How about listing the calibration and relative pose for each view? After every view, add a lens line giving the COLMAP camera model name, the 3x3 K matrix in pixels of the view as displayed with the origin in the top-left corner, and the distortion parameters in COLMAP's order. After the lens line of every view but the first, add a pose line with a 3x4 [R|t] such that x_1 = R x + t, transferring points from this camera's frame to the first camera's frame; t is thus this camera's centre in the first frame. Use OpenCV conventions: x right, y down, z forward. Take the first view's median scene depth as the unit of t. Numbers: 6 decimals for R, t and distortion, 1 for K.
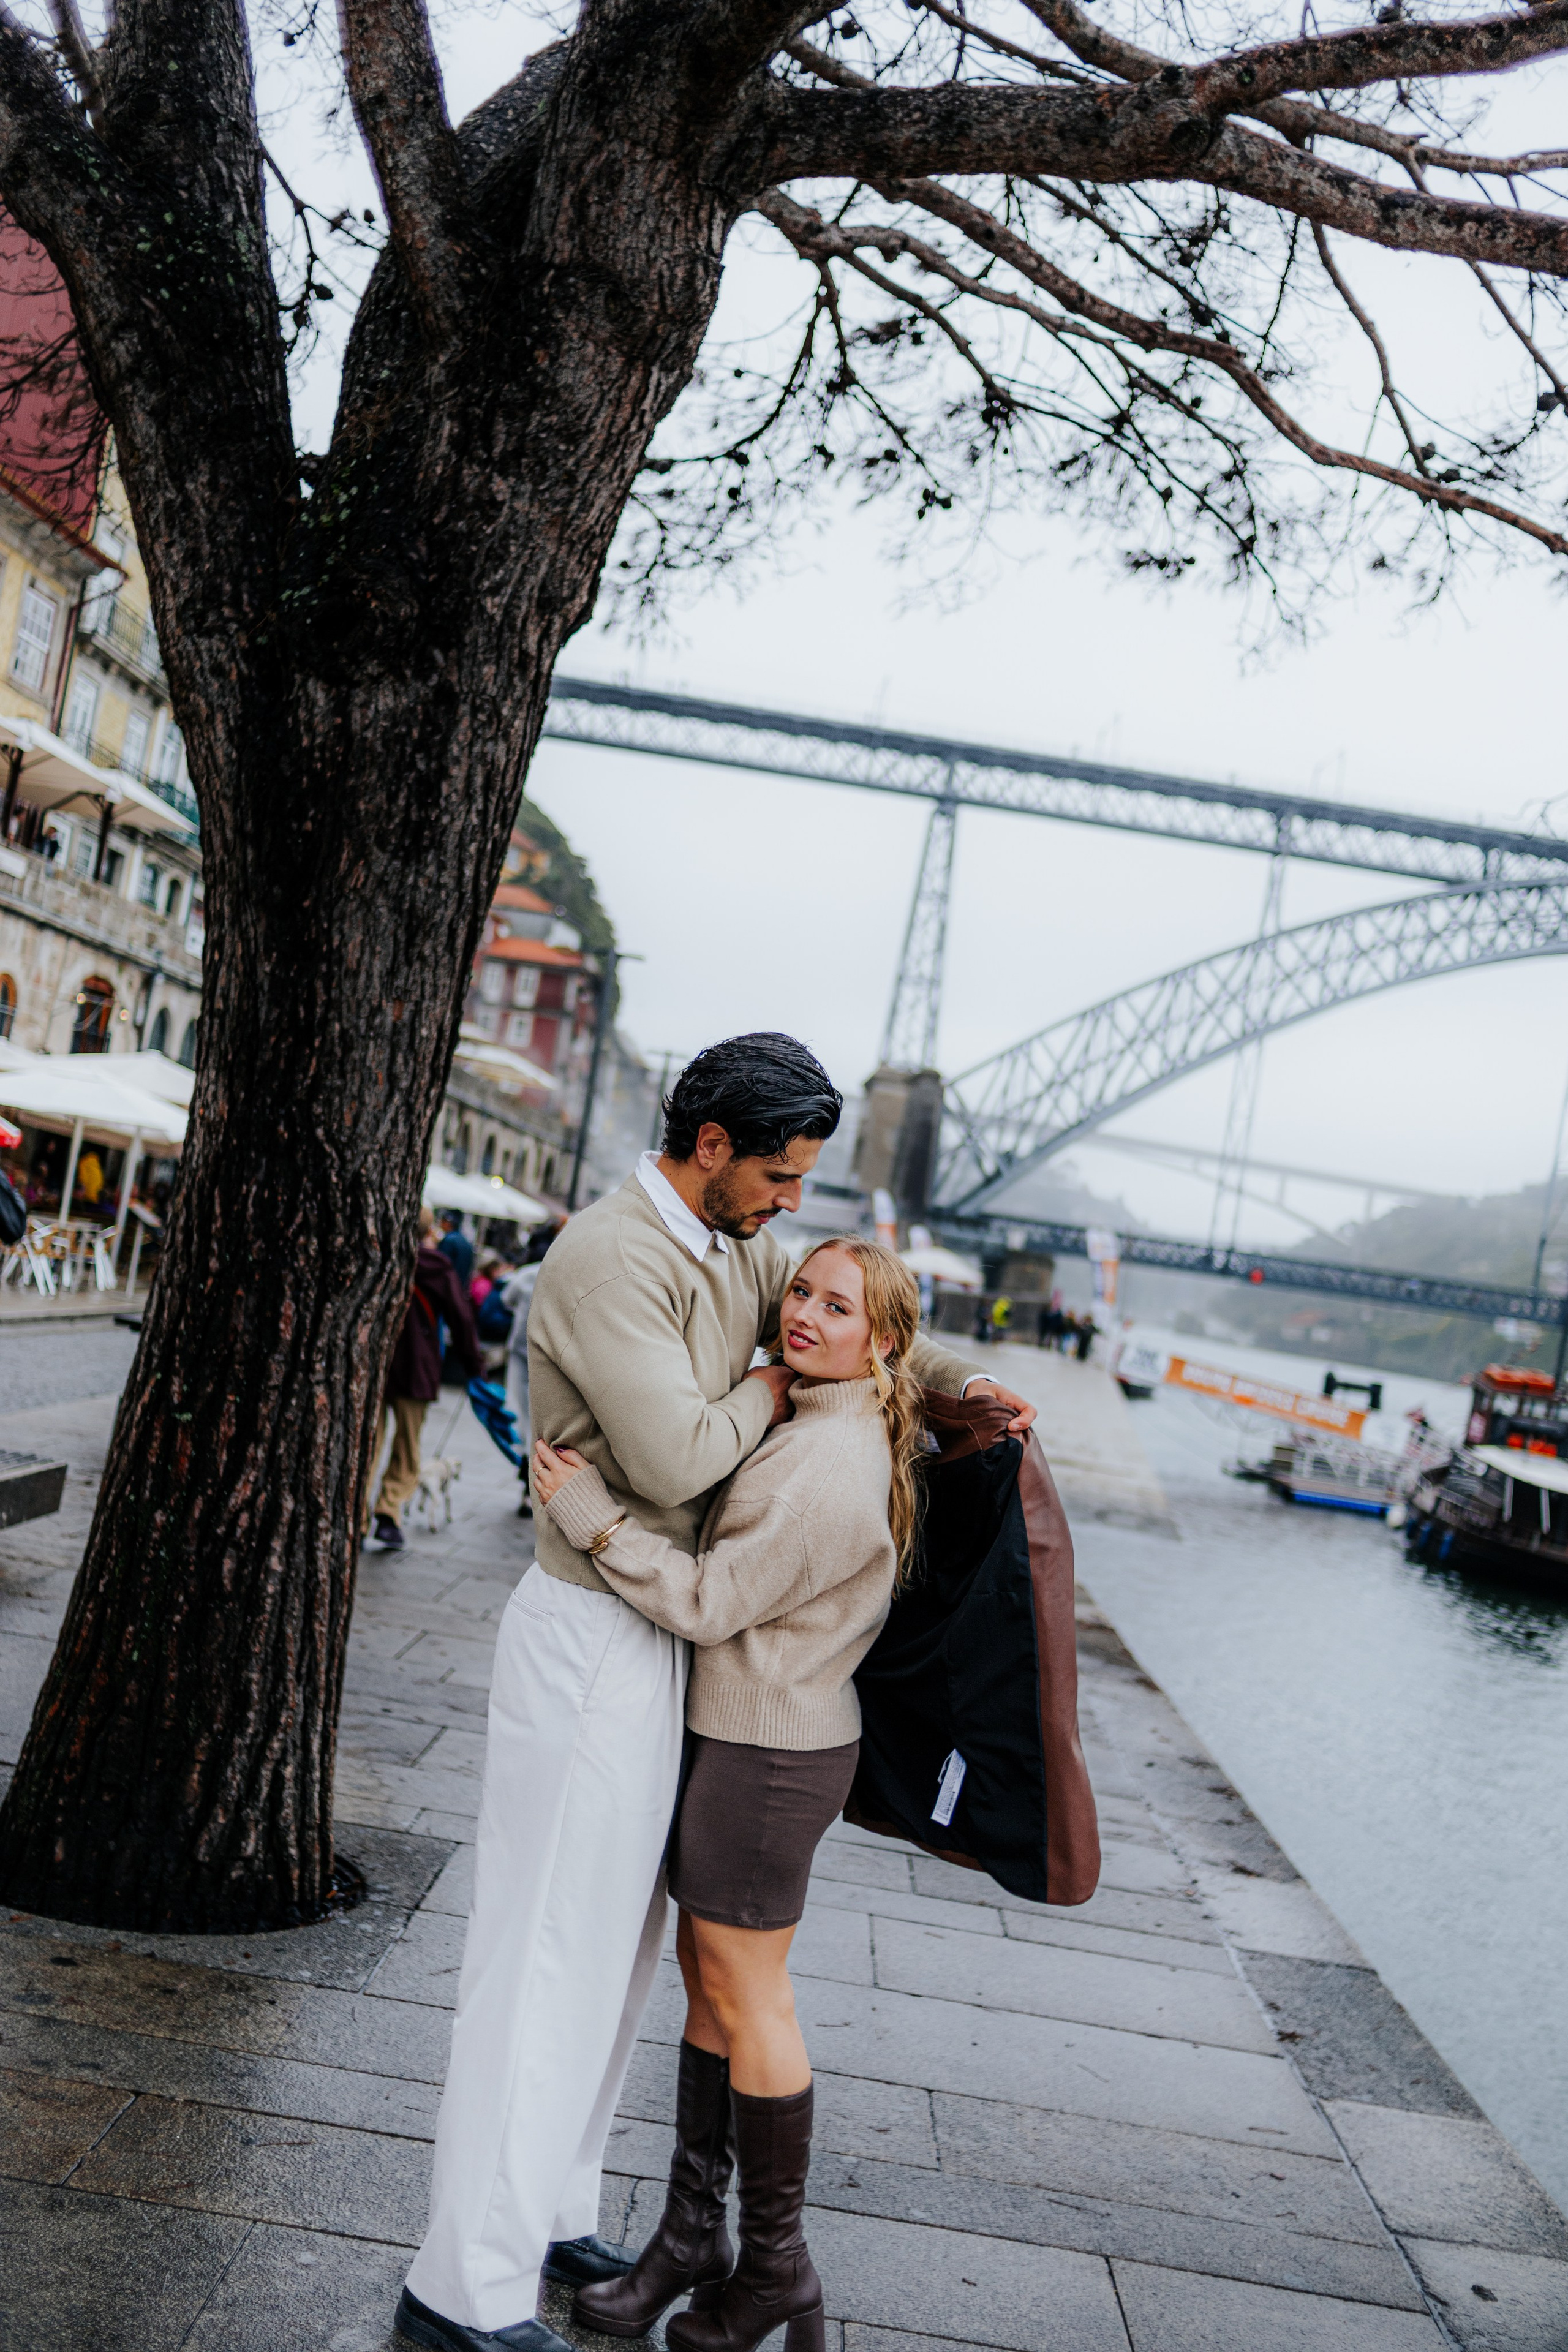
lens RADIAL K [[2488.6, 0, 796.0], [0, 2488.6, 1167.3], [0, 0, 1]] dist [-0.017824, 0.000000]
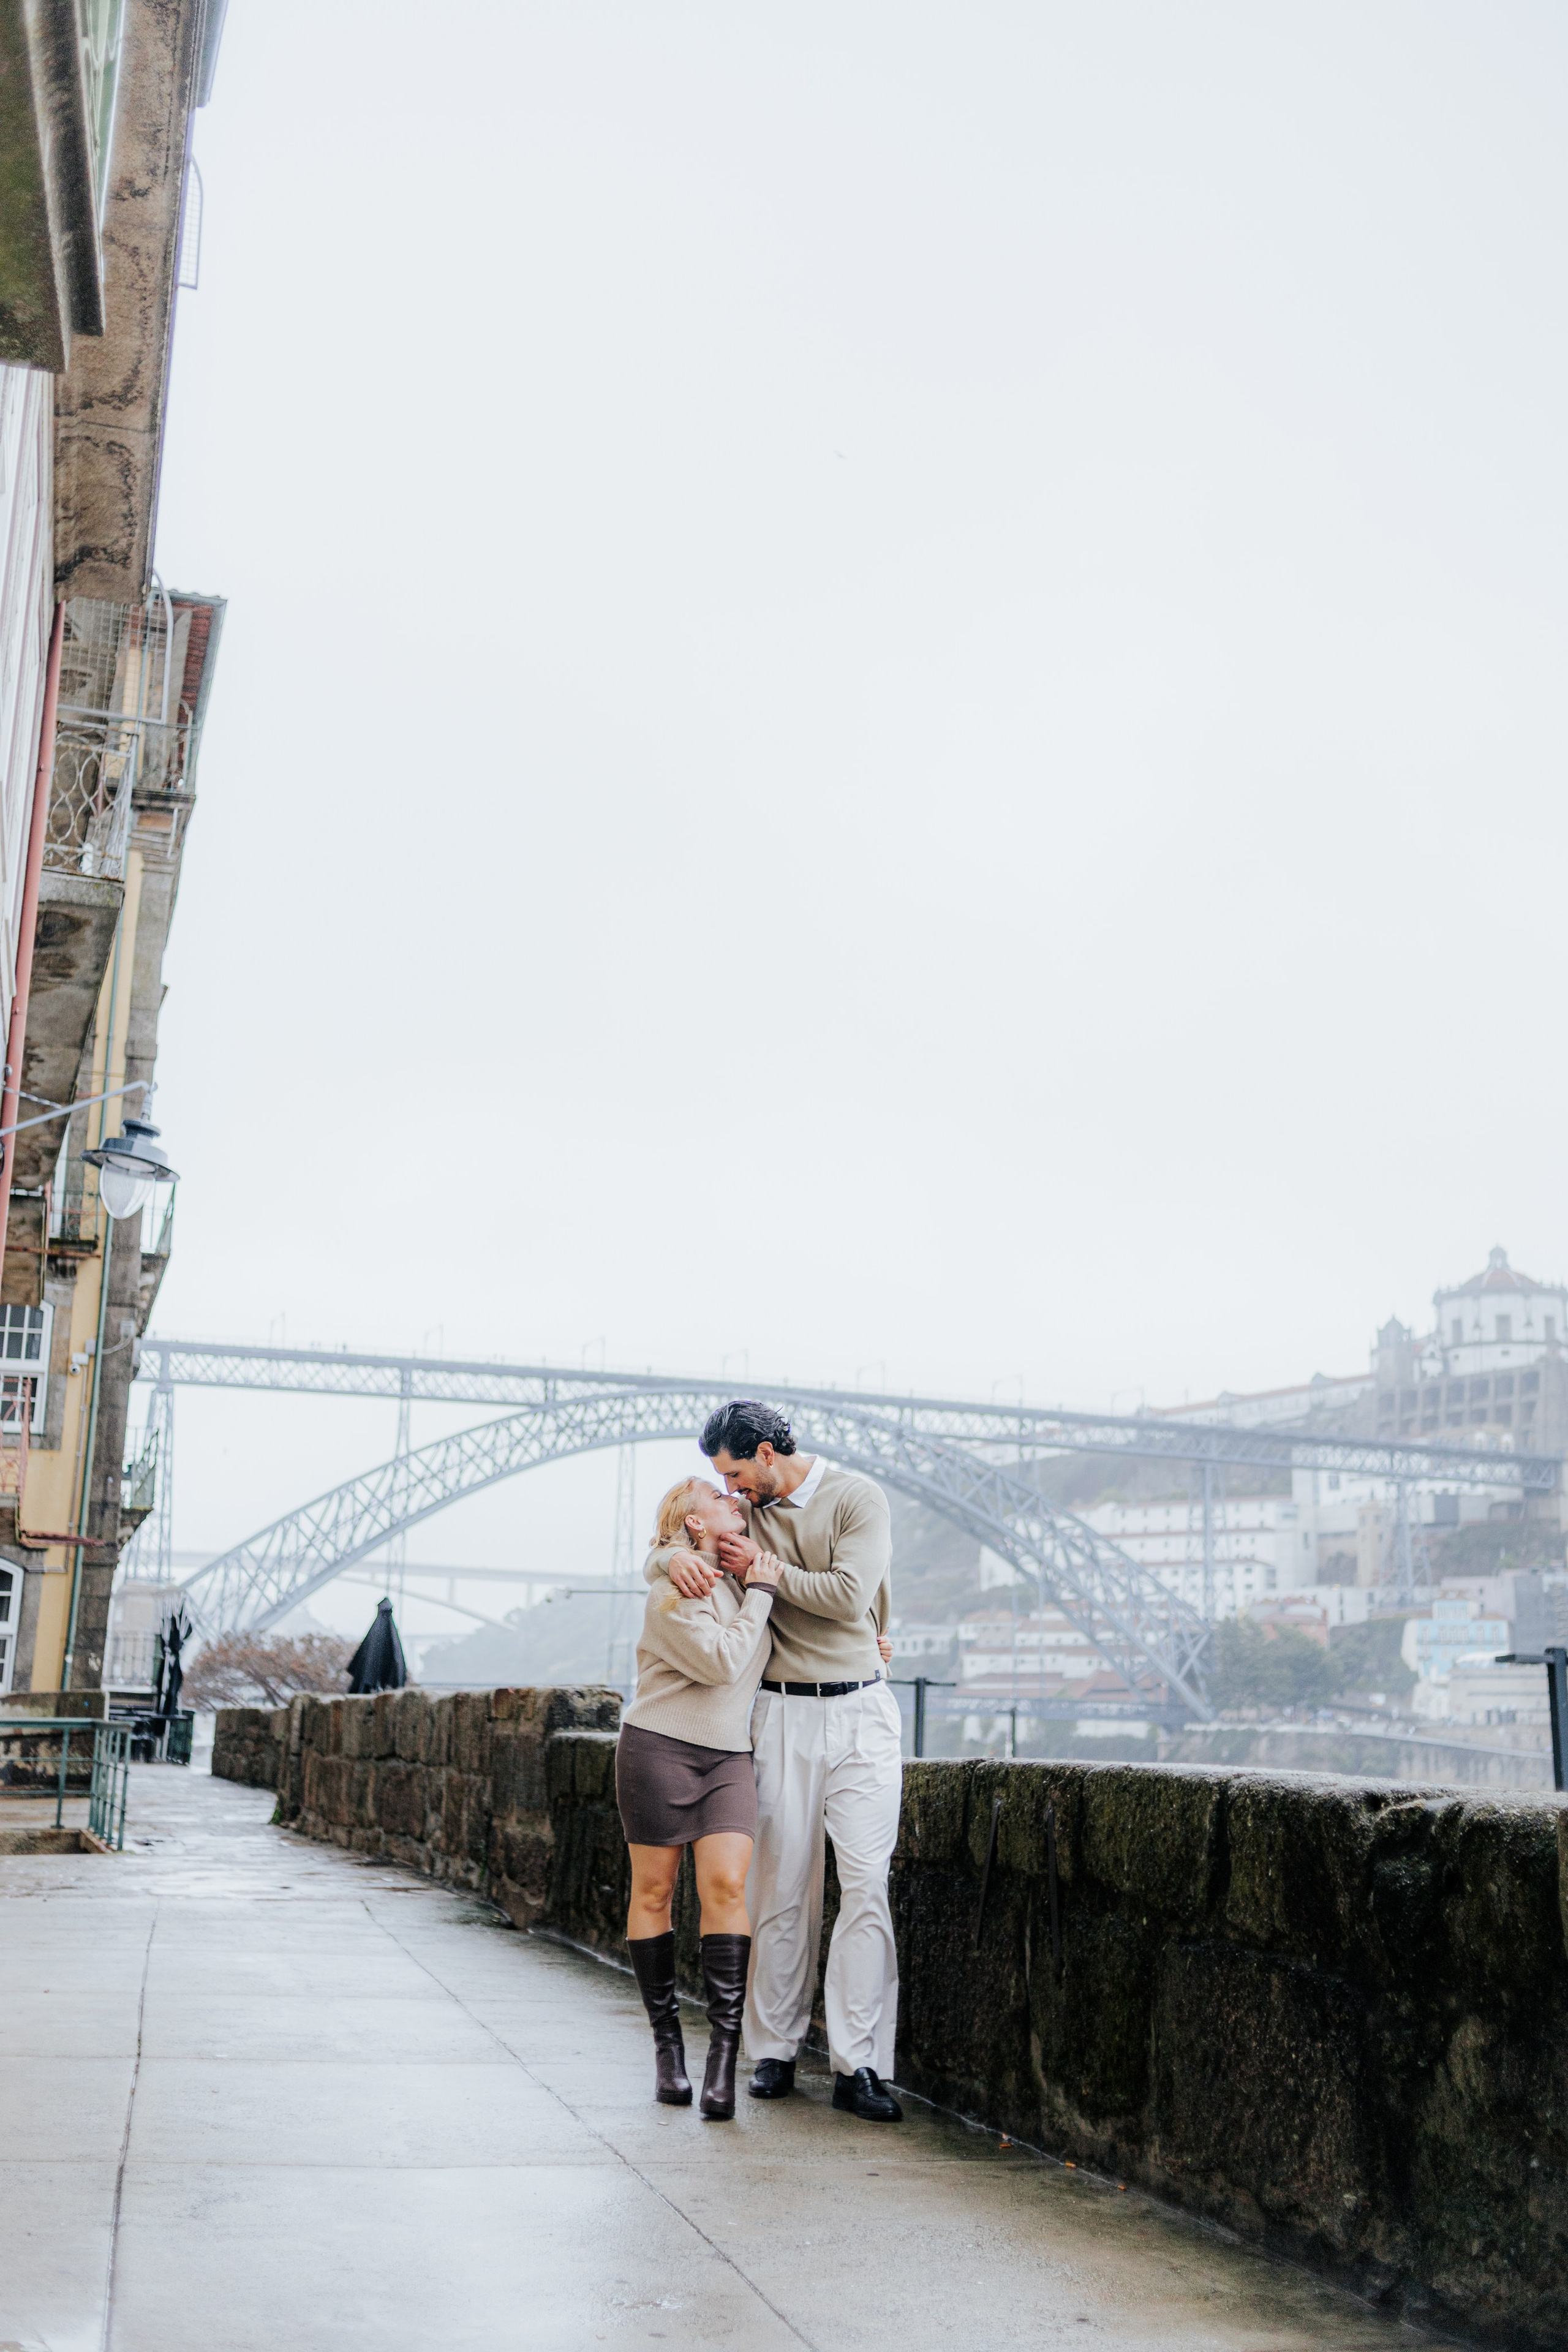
lens RADIAL K [[2488.6, 0, 759.2], [0, 2488.6, 1176.9], [0, 0, 1]] dist [-0.017824, 0.000000]
pose [[0.928755, -0.063141, 0.365277, -1.896424], [0.138959, 0.972835, -0.185156, 0.630166], [-0.343663, 0.222723, 0.912299, -5.803562]]
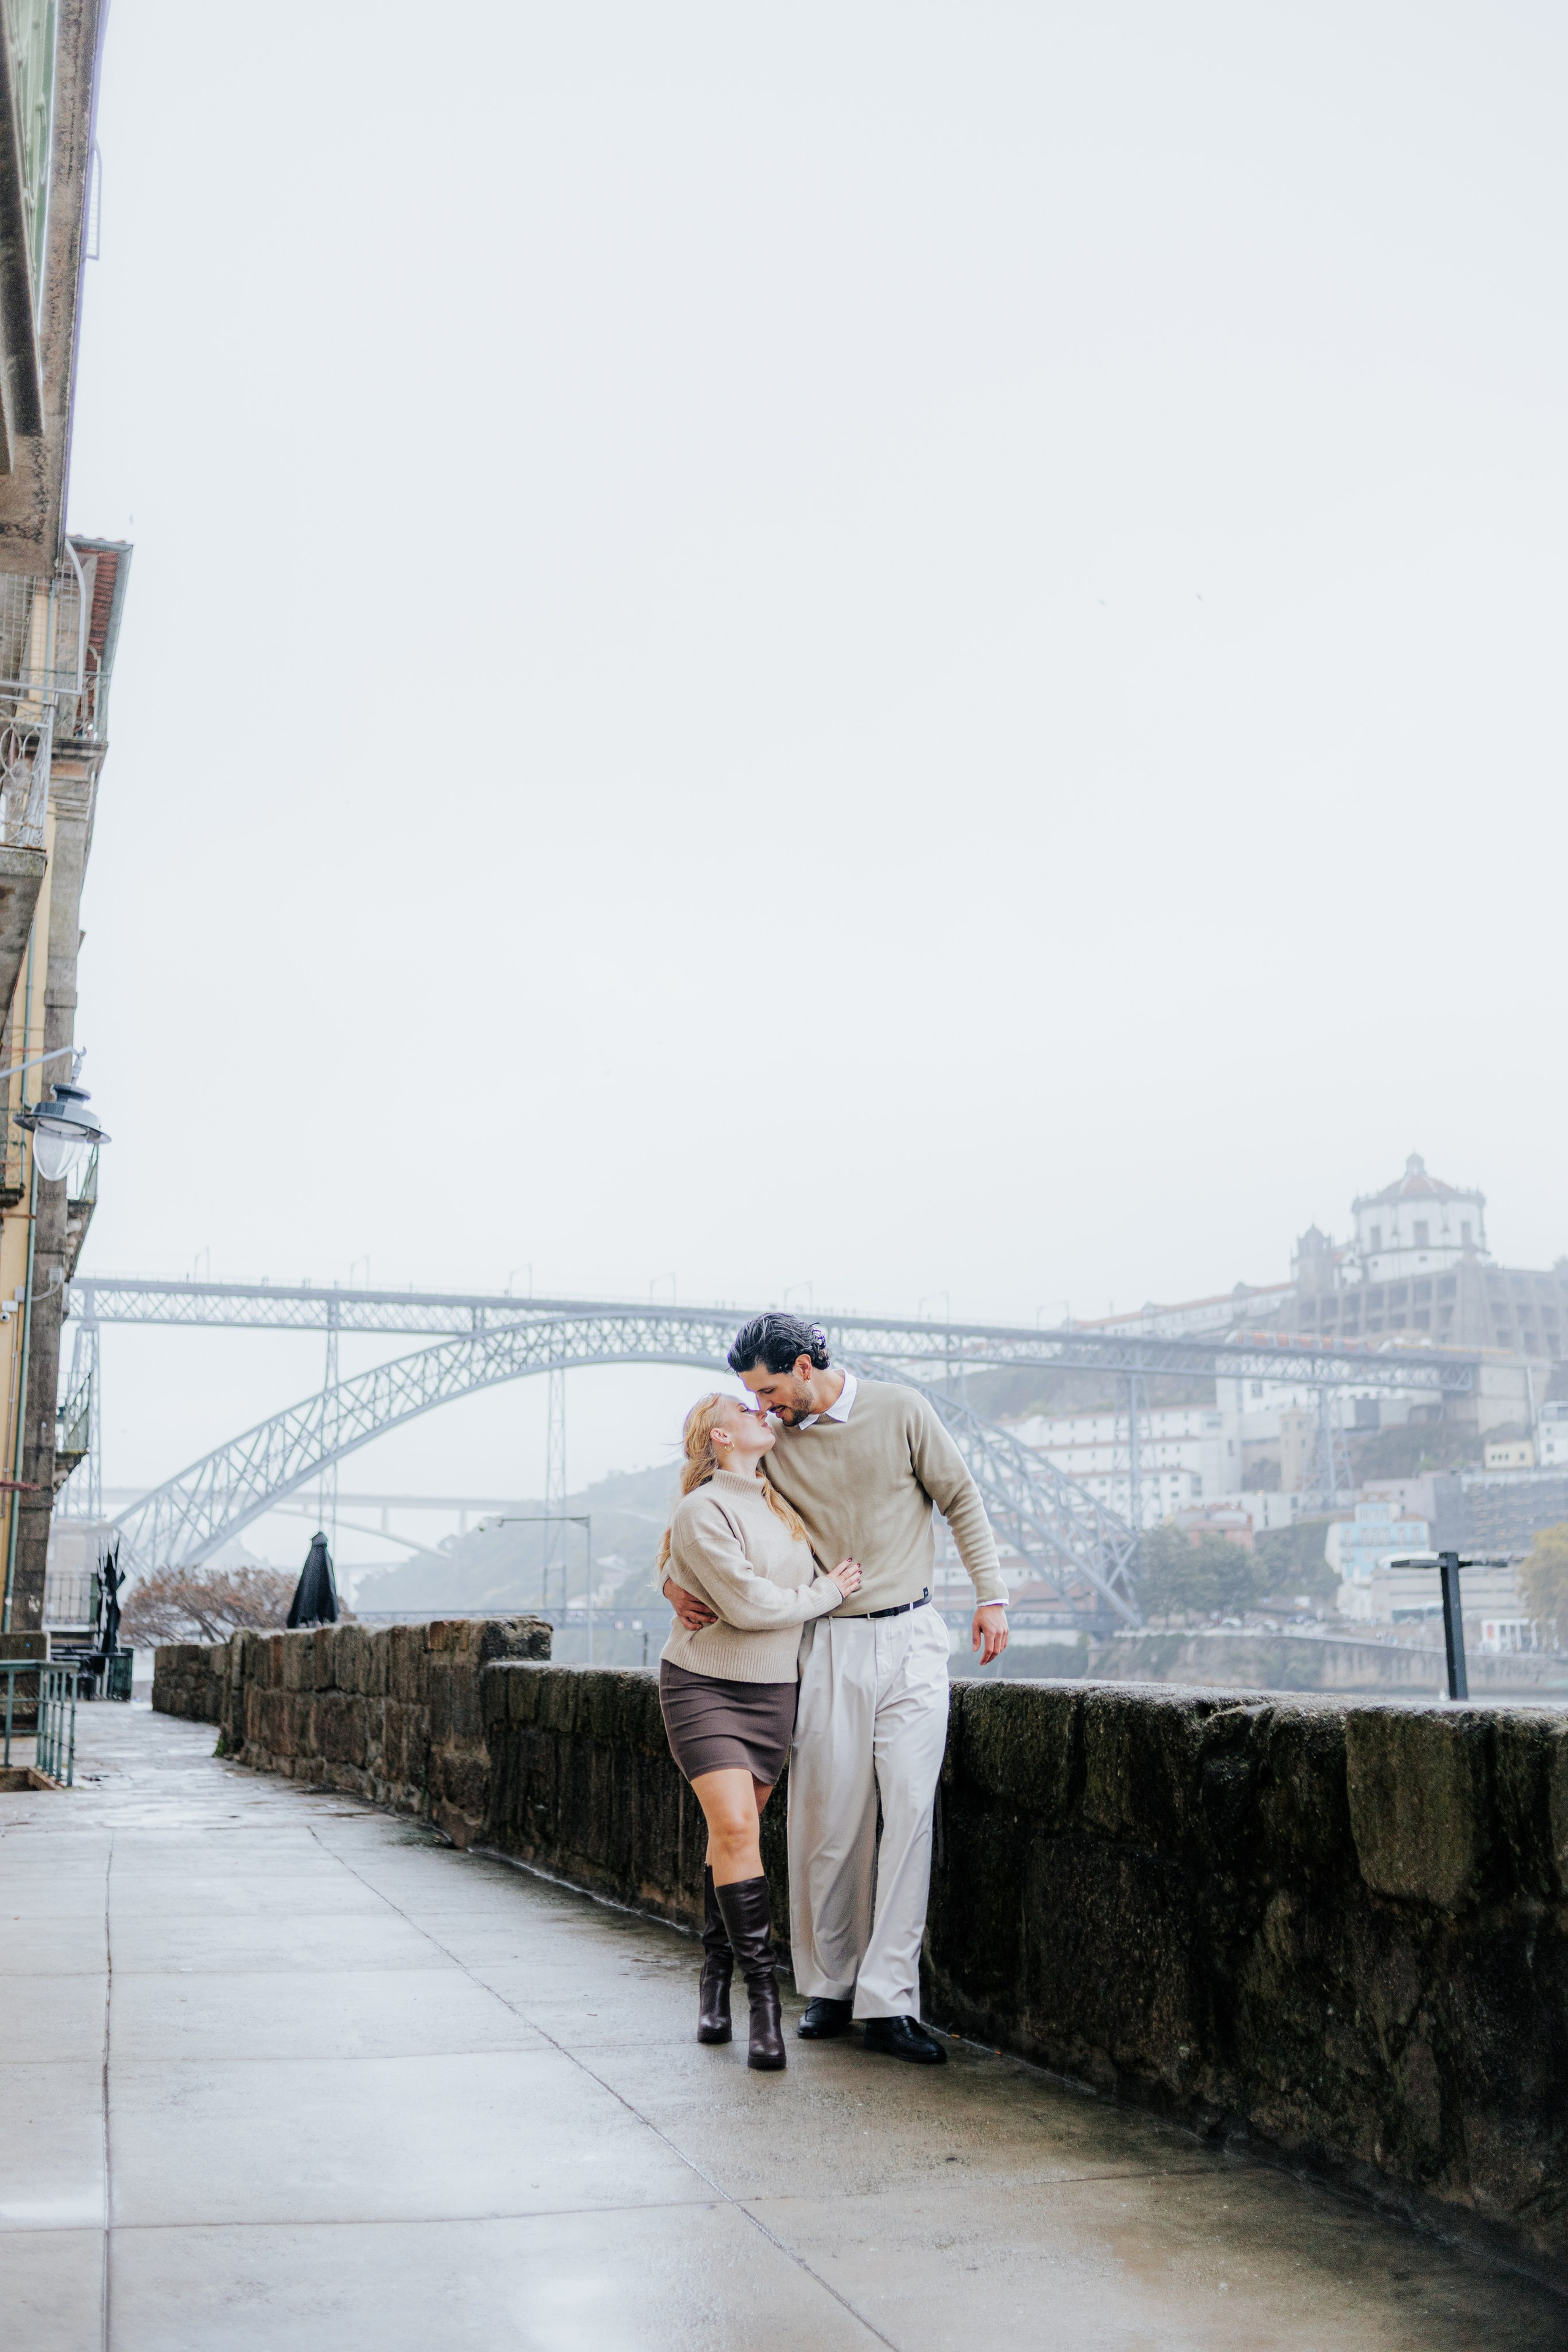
lens RADIAL K [[2488.6, 0, 781.6], [0, 2488.6, 1200.4], [0, 0, 1]] dist [-0.017824, 0.000000]
pose [[0.912068, -0.098609, 0.398006, -1.905732], [0.166312, 0.976190, -0.139261, 0.627895], [-0.374797, 0.193209, 0.906751, -5.842081]]
